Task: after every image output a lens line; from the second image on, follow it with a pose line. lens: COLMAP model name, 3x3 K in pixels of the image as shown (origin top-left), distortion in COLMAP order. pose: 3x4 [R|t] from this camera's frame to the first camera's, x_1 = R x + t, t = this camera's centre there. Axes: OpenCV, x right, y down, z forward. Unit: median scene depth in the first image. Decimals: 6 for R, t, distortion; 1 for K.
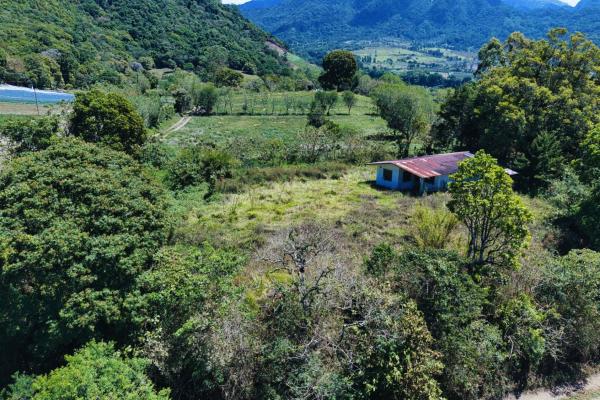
lens RADIAL K [[471.7, 0, 300.0], [0, 471.7, 200.0], [0, 0, 1]] dist [0.073563, -0.122185]
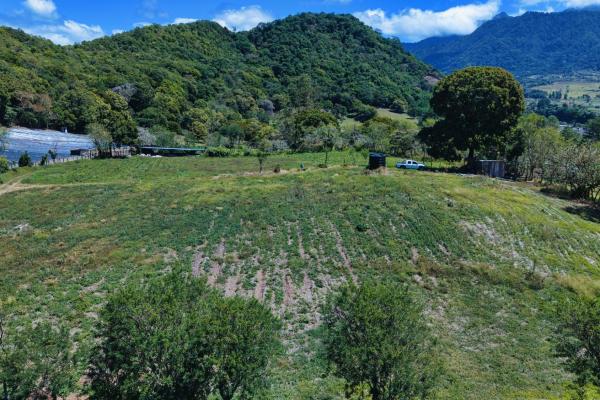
lens RADIAL K [[471.7, 0, 300.0], [0, 471.7, 200.0], [0, 0, 1]] dist [0.073563, -0.122185]
pose [[0.939954, 0.070478, -0.333946, 0.086848], [-0.094827, 0.993851, -0.057161, -0.170222], [0.327864, 0.085395, 0.940858, 0.593651]]
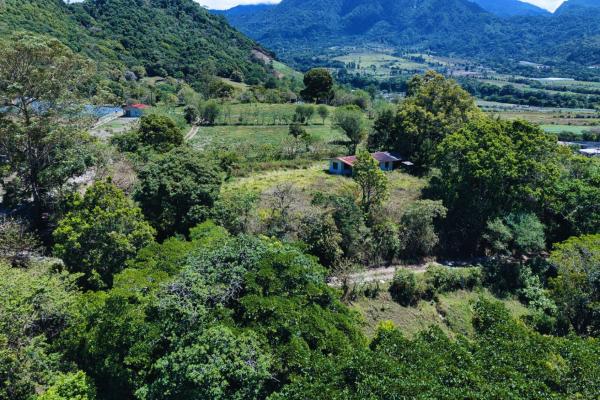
lens RADIAL K [[471.7, 0, 300.0], [0, 471.7, 200.0], [0, 0, 1]] dist [0.073563, -0.122185]
pose [[0.999590, -0.008780, 0.027253, 0.003763], [0.009027, 0.999919, -0.008942, 0.021749], [-0.027172, 0.009184, 0.999589, -0.174933]]
